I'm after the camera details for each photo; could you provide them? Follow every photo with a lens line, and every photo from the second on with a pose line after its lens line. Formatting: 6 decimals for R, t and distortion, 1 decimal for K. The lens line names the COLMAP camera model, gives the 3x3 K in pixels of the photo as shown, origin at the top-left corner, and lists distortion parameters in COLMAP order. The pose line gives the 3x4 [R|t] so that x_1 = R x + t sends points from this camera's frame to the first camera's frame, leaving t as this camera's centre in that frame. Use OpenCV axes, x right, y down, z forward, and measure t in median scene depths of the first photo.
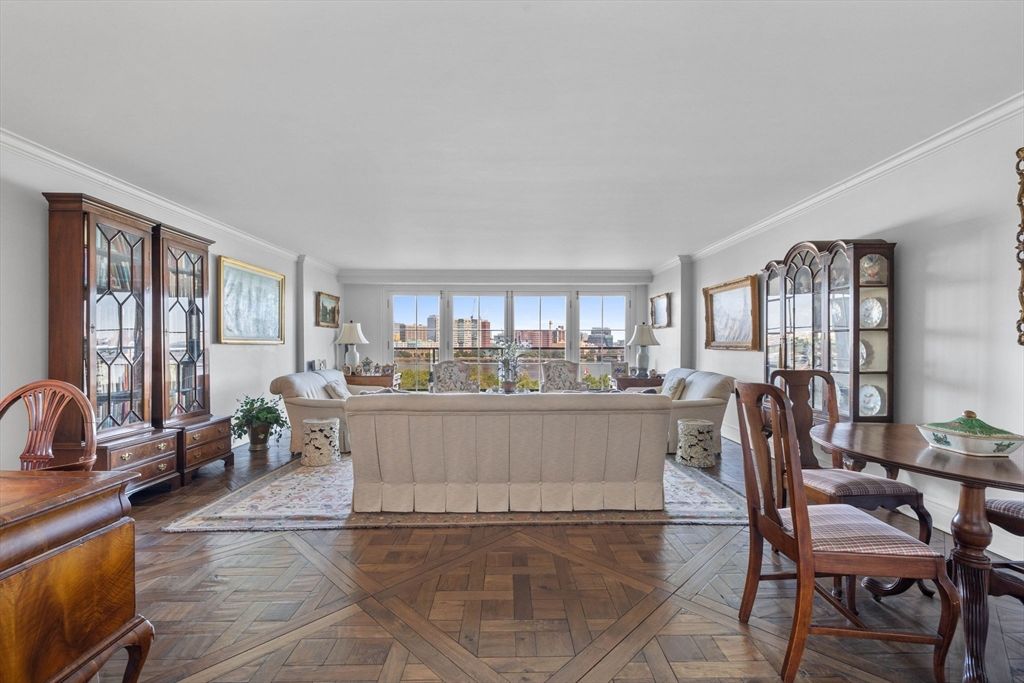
lens RADIAL K [[419.6, 0, 509.2], [0, 419.6, 344.2], [0, 0, 1]] dist [-0.000523, 0.000090]
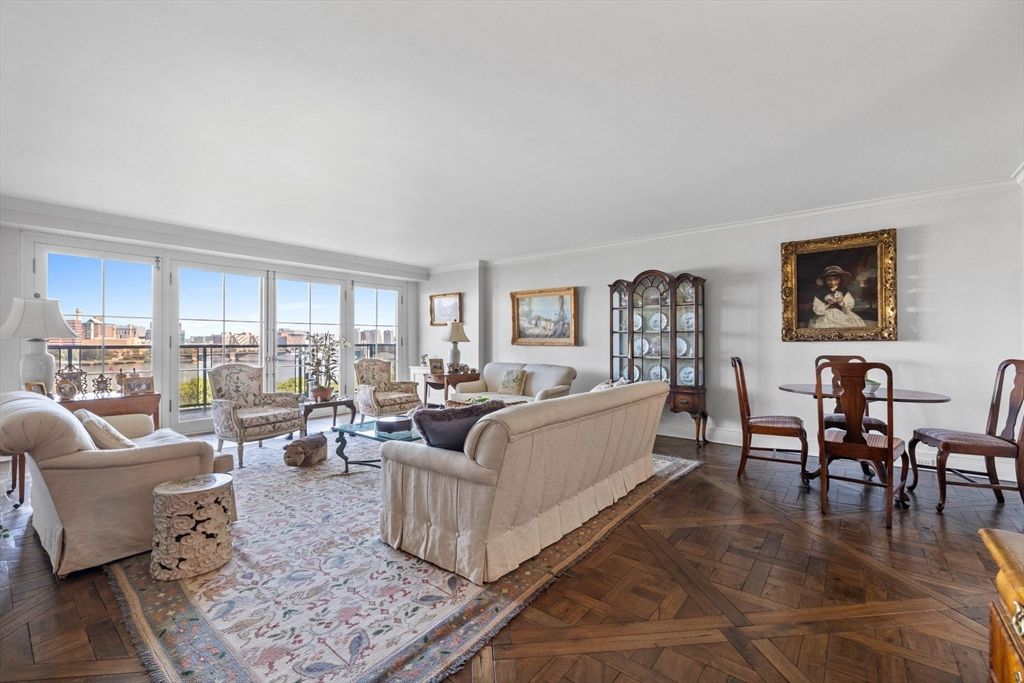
lens RADIAL K [[419.6, 0, 507.2], [0, 419.6, 340.6], [0, 0, 1]] dist [-0.000523, 0.000090]
pose [[0.652772, 0.001778, 0.757552, -0.749014], [-0.000793, 0.999998, -0.001663, 0.001982], [-0.757554, 0.000485, 0.652773, 0.453862]]
